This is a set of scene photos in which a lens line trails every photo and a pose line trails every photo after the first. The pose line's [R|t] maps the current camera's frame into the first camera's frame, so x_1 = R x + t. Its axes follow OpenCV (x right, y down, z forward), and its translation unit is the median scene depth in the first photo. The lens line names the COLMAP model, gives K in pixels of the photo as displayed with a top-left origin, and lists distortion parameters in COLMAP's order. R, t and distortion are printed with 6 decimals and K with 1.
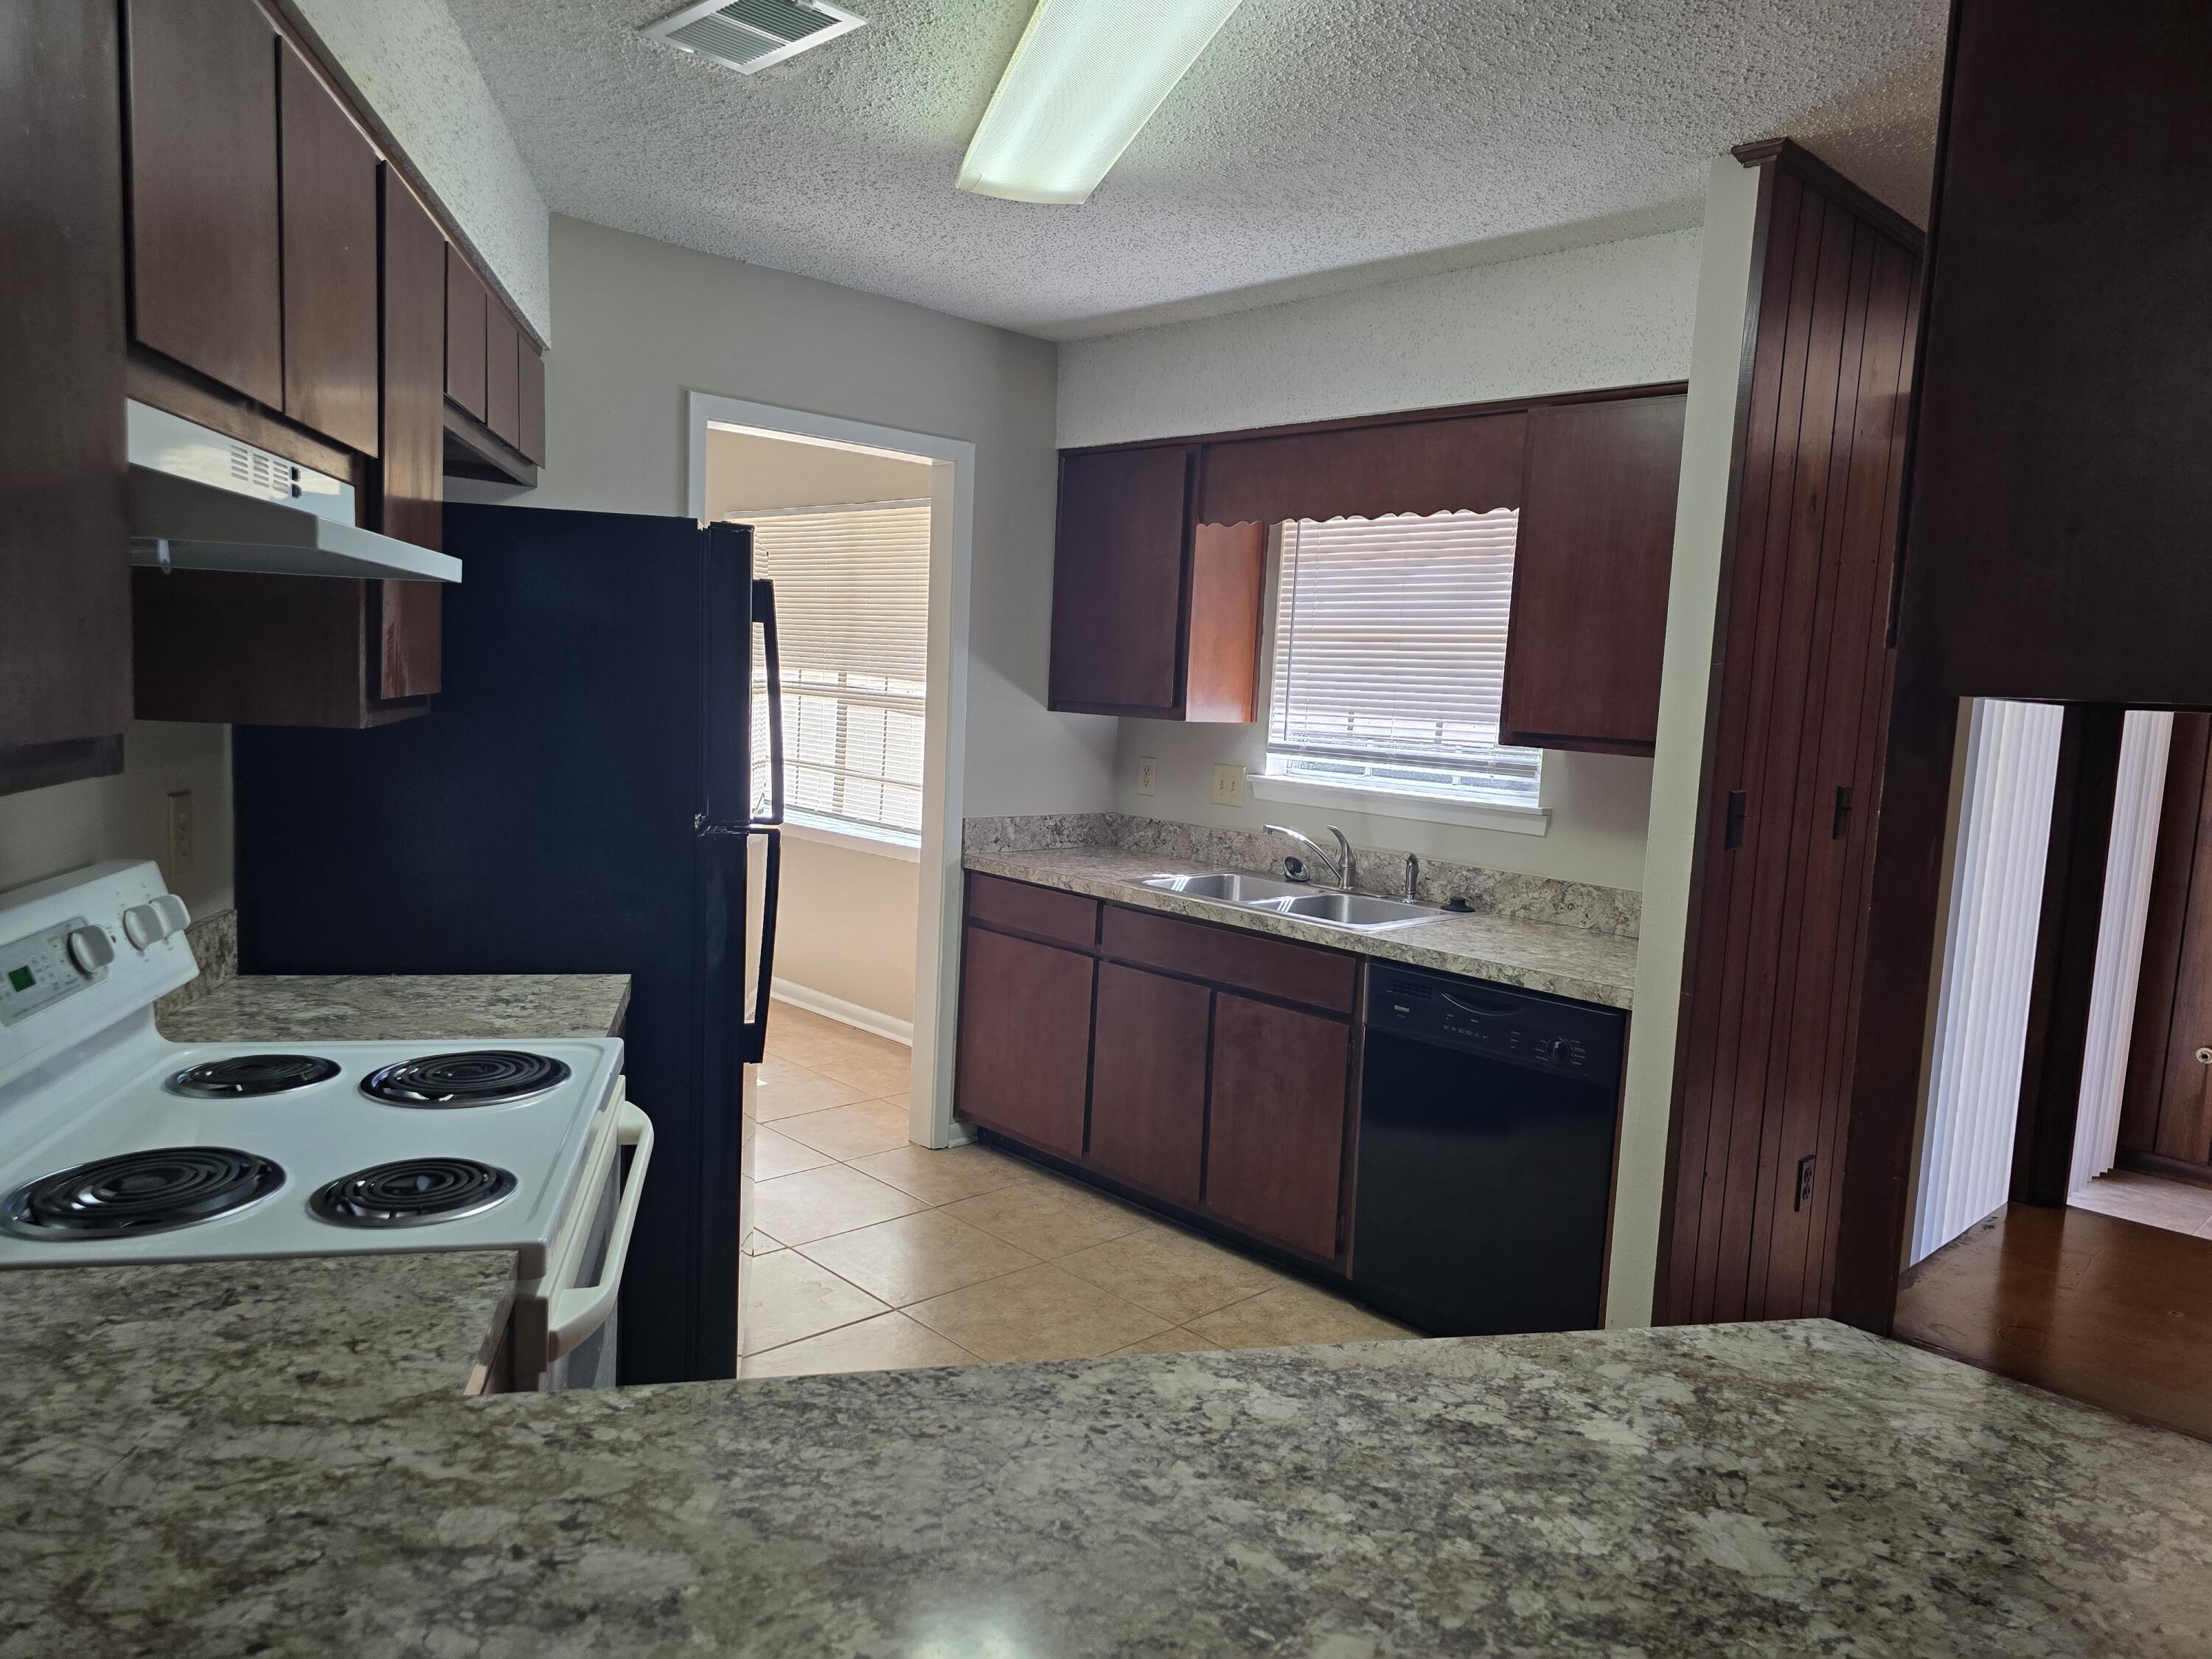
lens RADIAL K [[1454.9, 0, 1097.9], [0, 1454.9, 853.6], [0, 0, 1]] dist [0.106008, -0.000075]
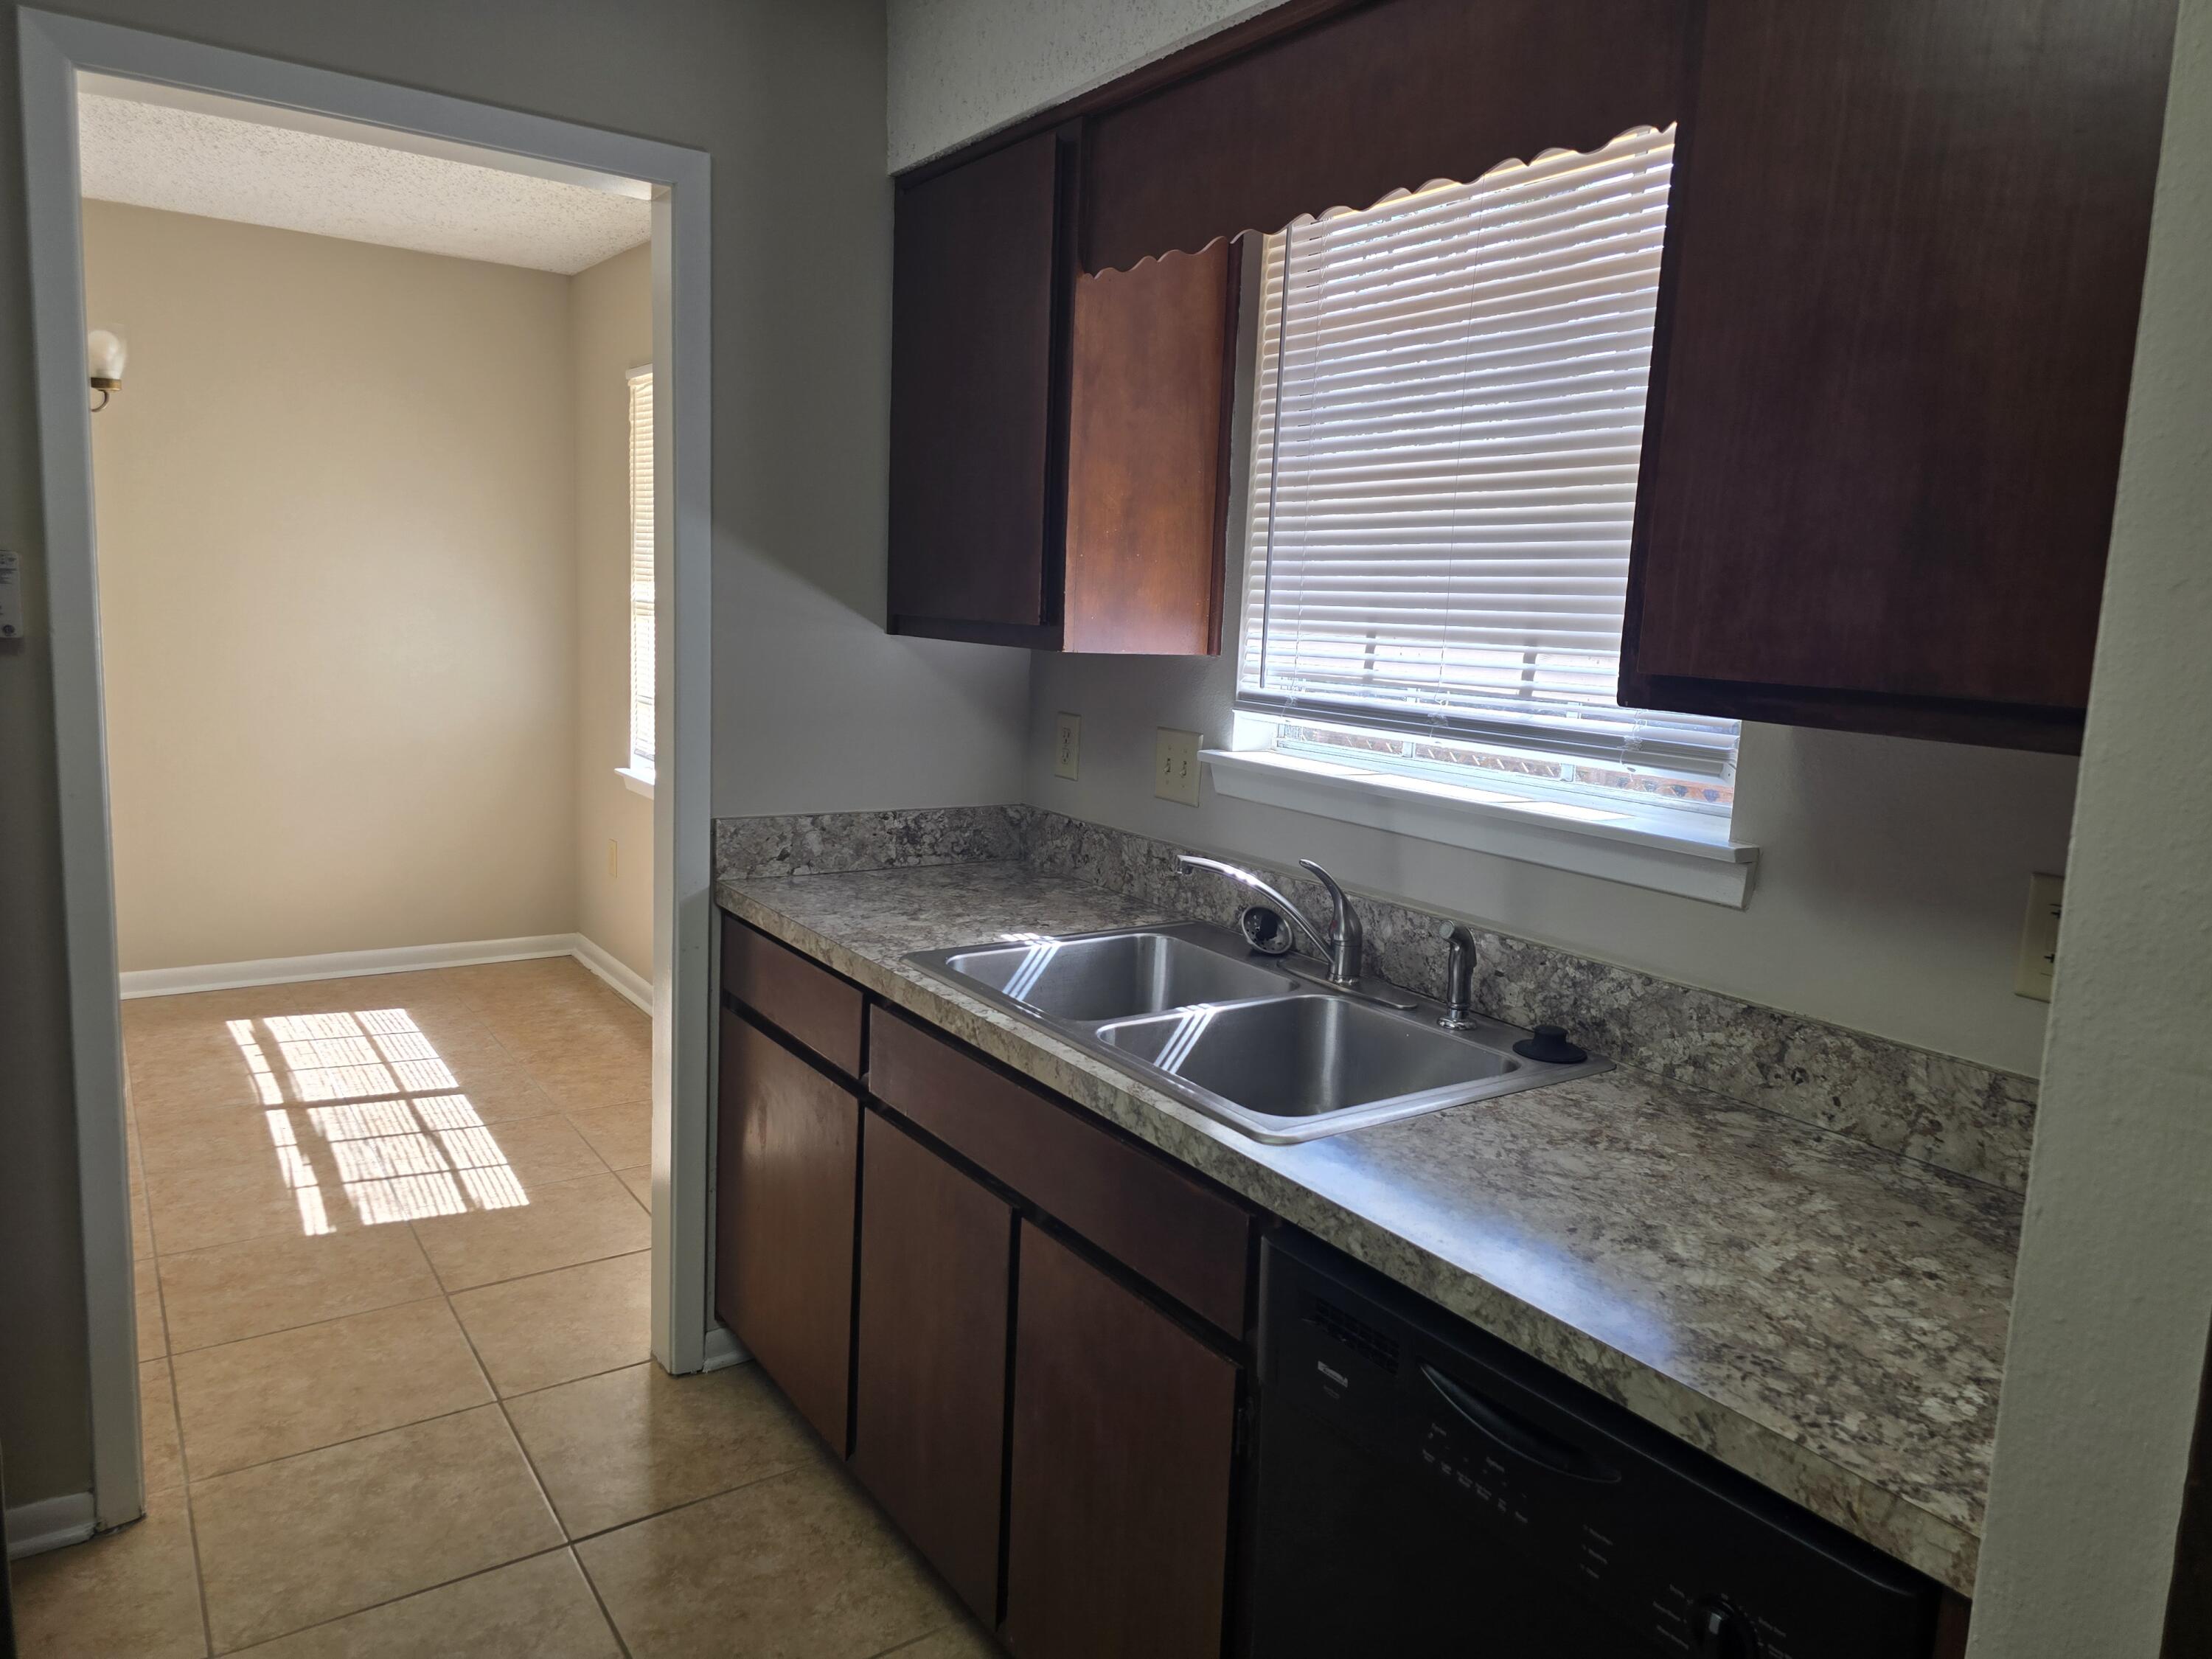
lens RADIAL K [[1492.1, 0, 1106.0], [0, 1492.1, 829.5], [0, 0, 1]] dist [0.062284, -0.046905]
pose [[0.988779, 0.016571, -0.148467, 0.167828], [-0.012870, 0.999583, 0.025854, -0.042054], [0.148833, -0.023653, 0.988579, 0.483262]]
